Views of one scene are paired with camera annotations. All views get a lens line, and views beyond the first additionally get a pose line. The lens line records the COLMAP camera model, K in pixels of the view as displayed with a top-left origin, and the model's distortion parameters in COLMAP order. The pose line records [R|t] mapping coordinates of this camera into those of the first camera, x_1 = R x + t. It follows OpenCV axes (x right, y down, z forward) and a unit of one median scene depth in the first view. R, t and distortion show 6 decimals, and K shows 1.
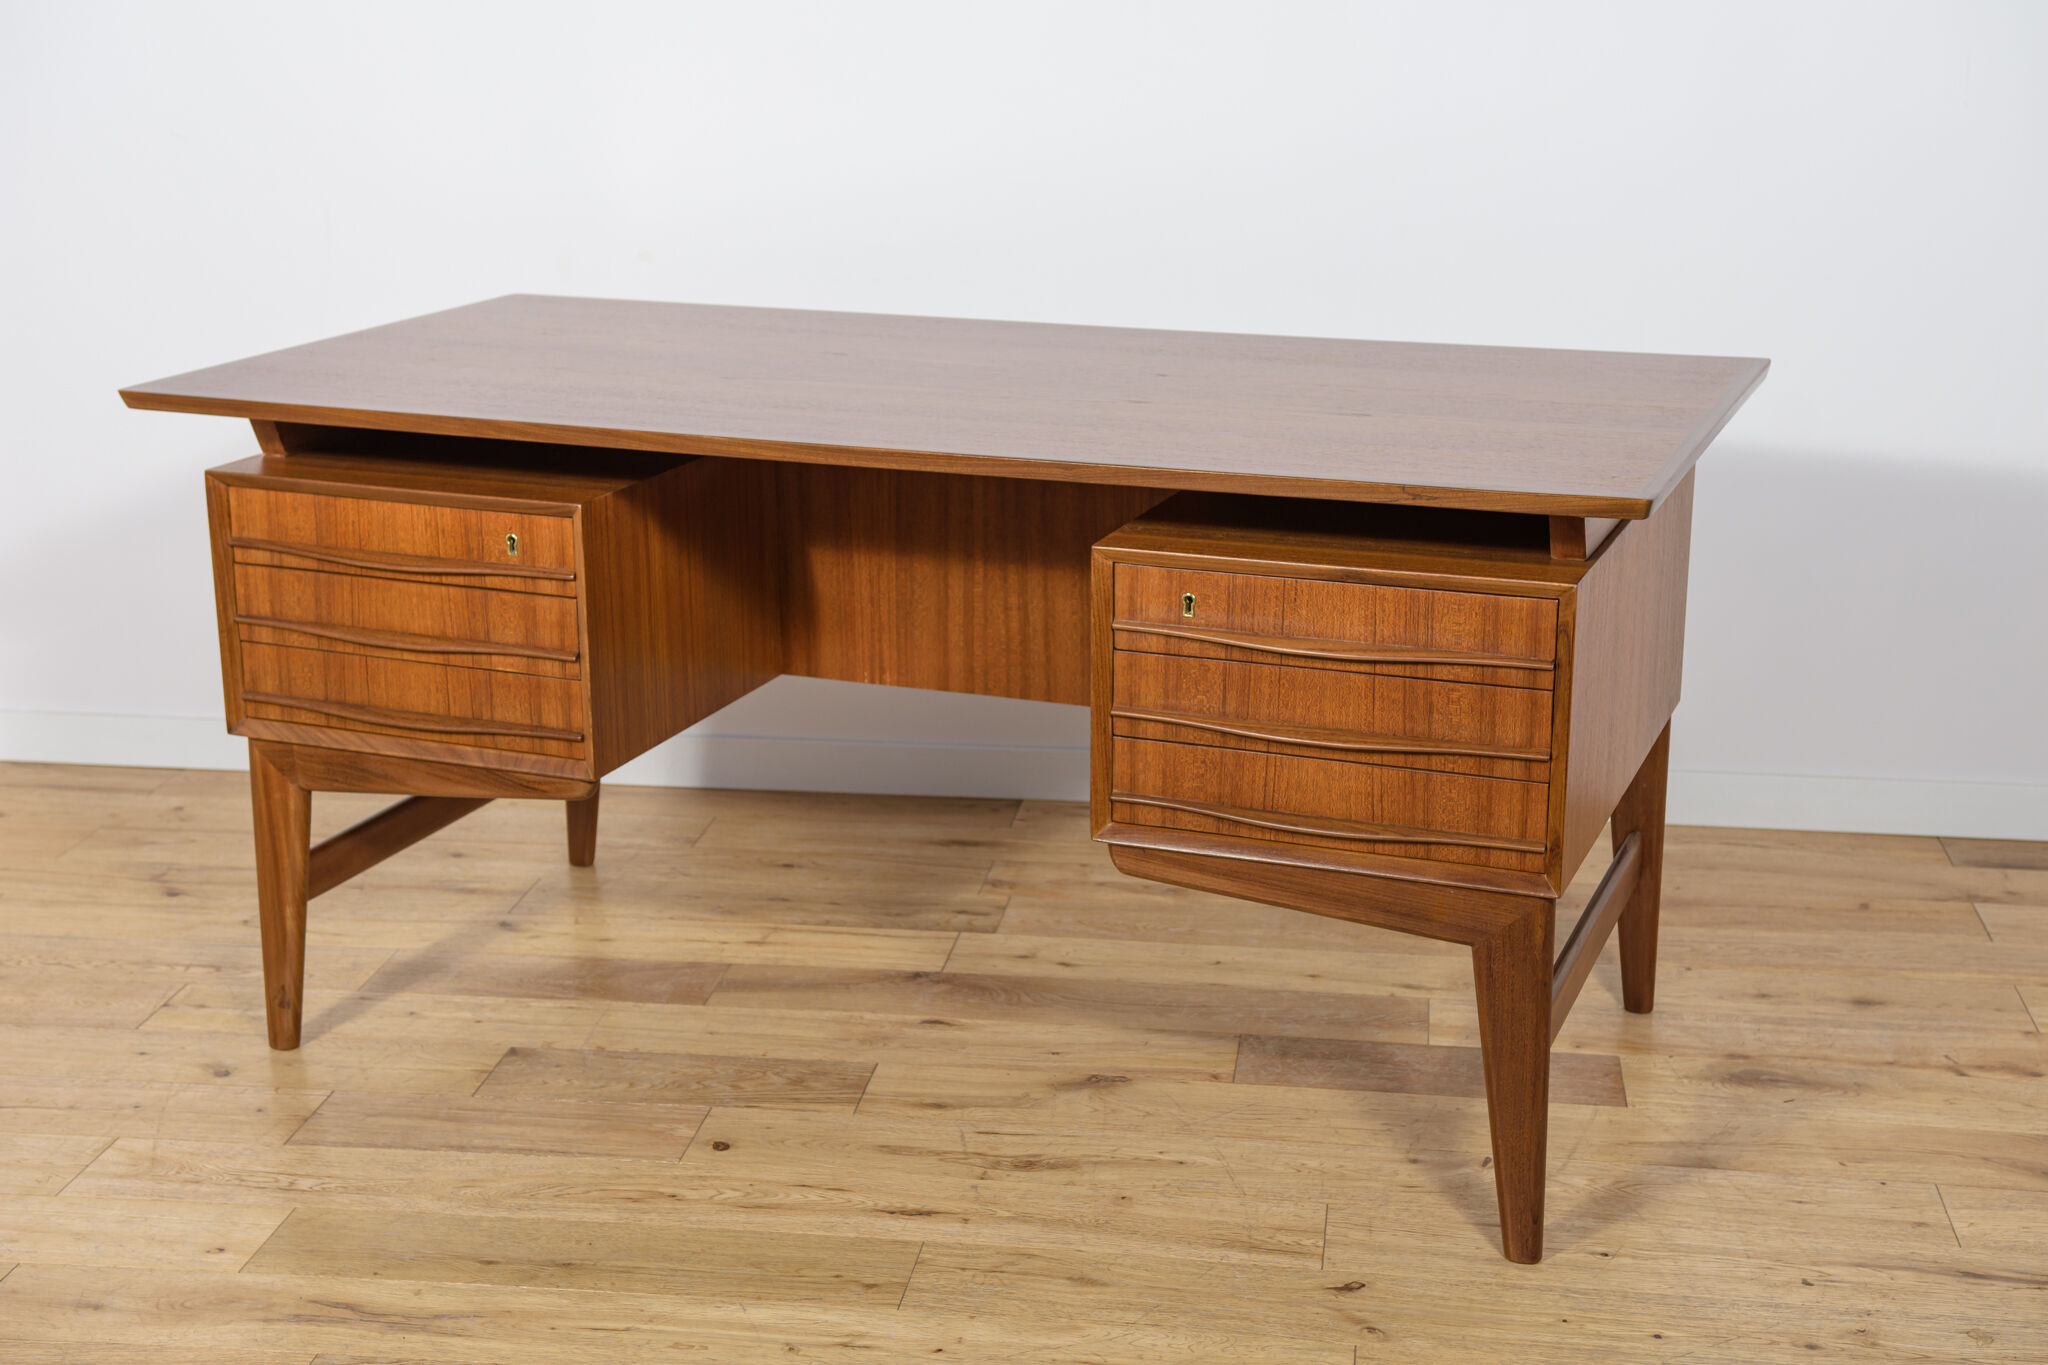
lens RADIAL K [[2742.6, 0, 1024.0], [0, 2742.6, 682.5], [0, 0, 1]] dist [0.036982, 0.235110]
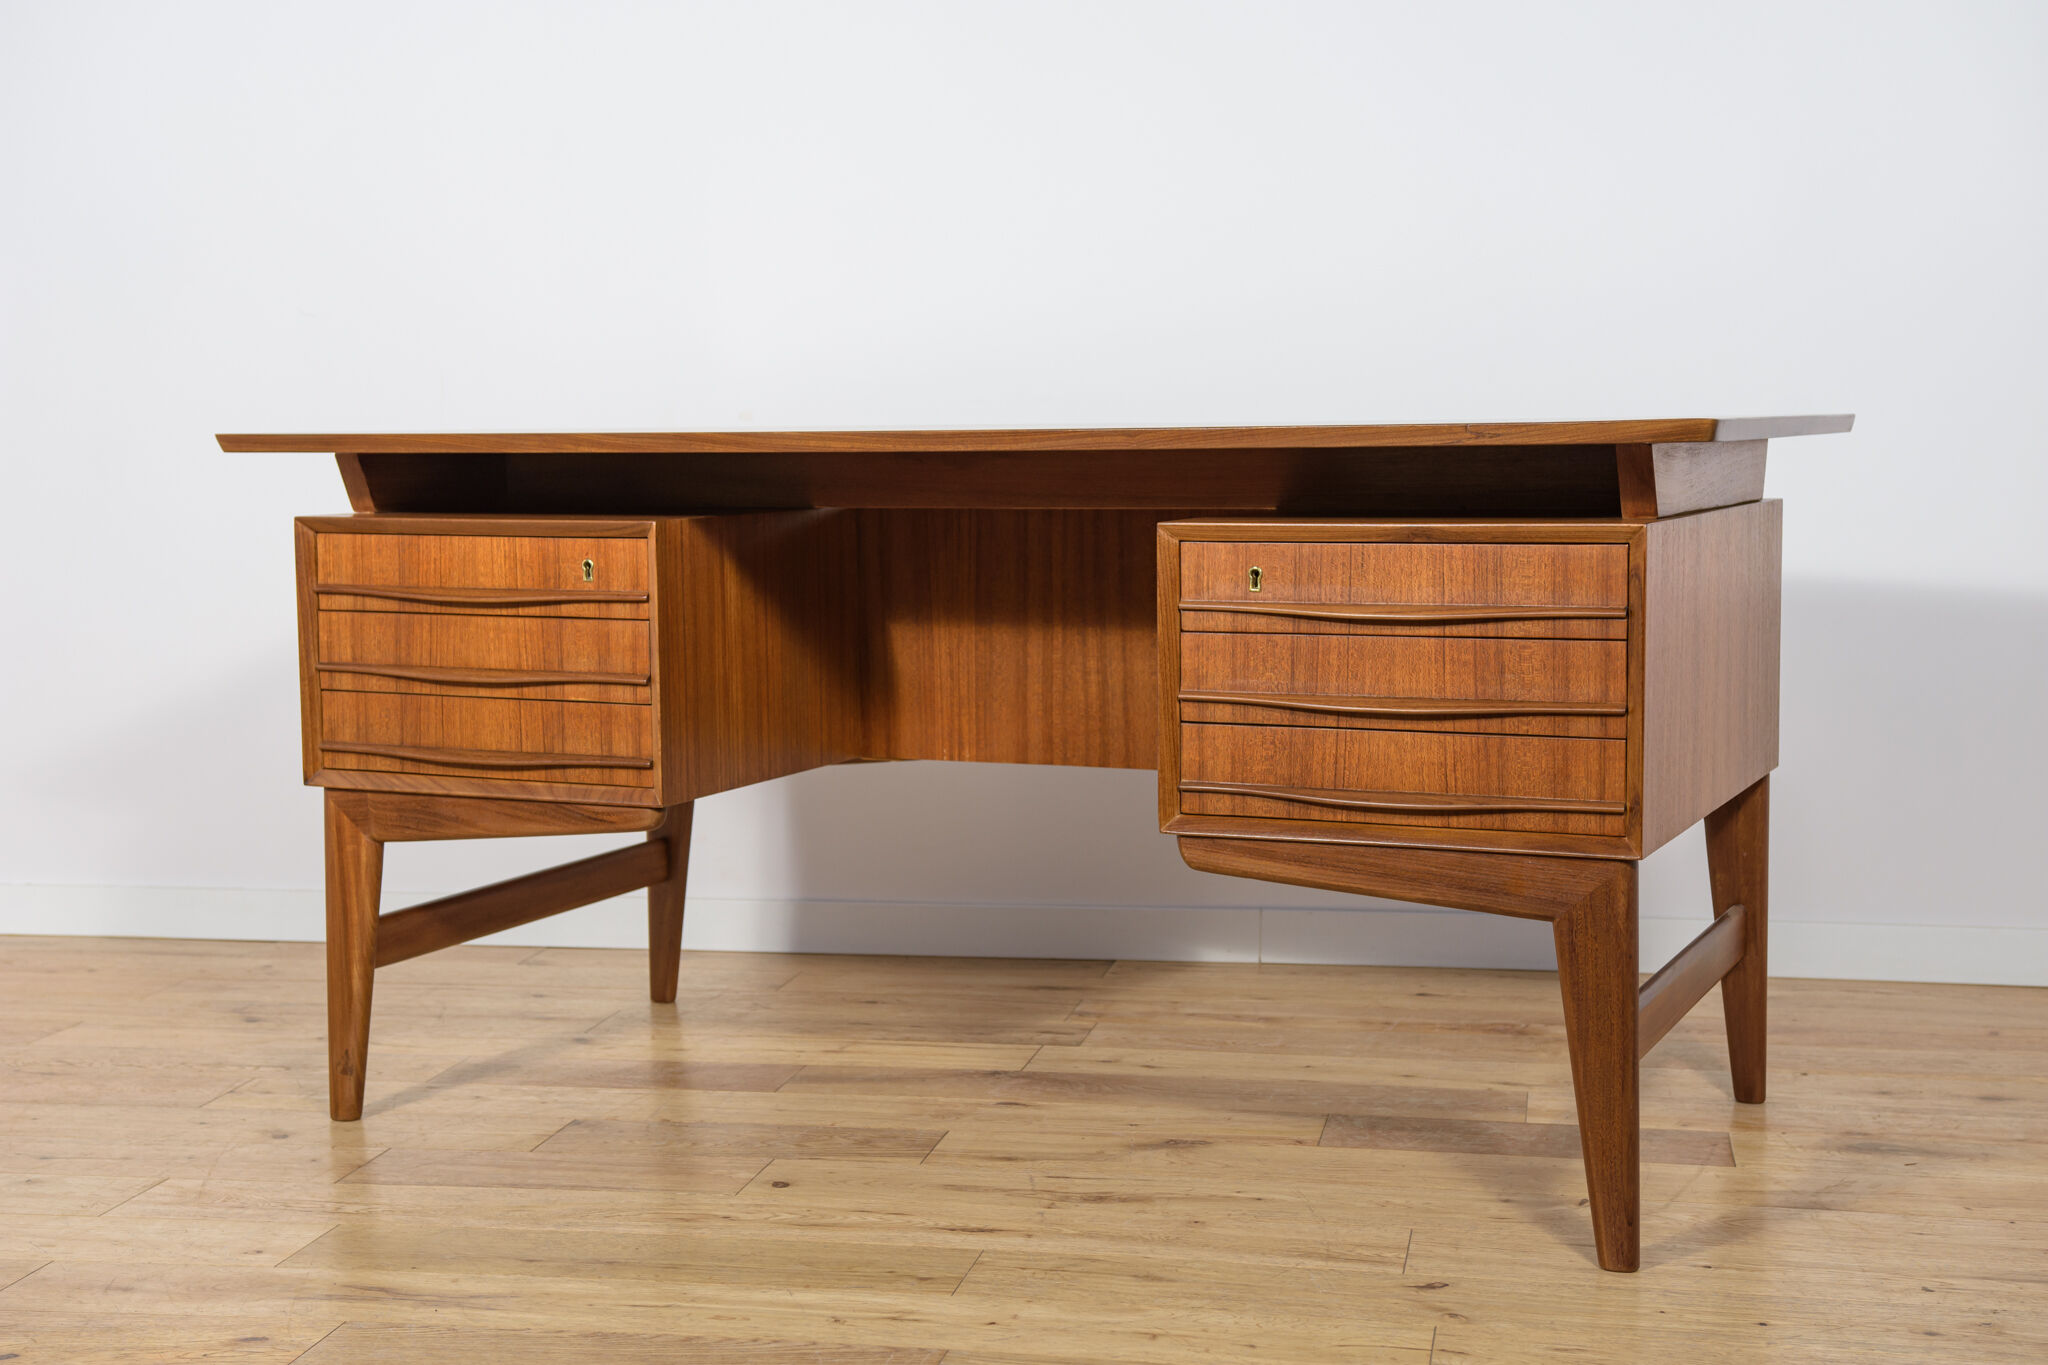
lens RADIAL K [[2742.6, 0, 1024.0], [0, 2742.6, 682.5], [0, 0, 1]] dist [0.036982, 0.235110]
pose [[0.998592, -0.001464, -0.053020, 0.026473], [-0.008053, 0.983848, -0.178827, 0.168804], [0.052426, 0.179002, 0.982451, 0.027392]]
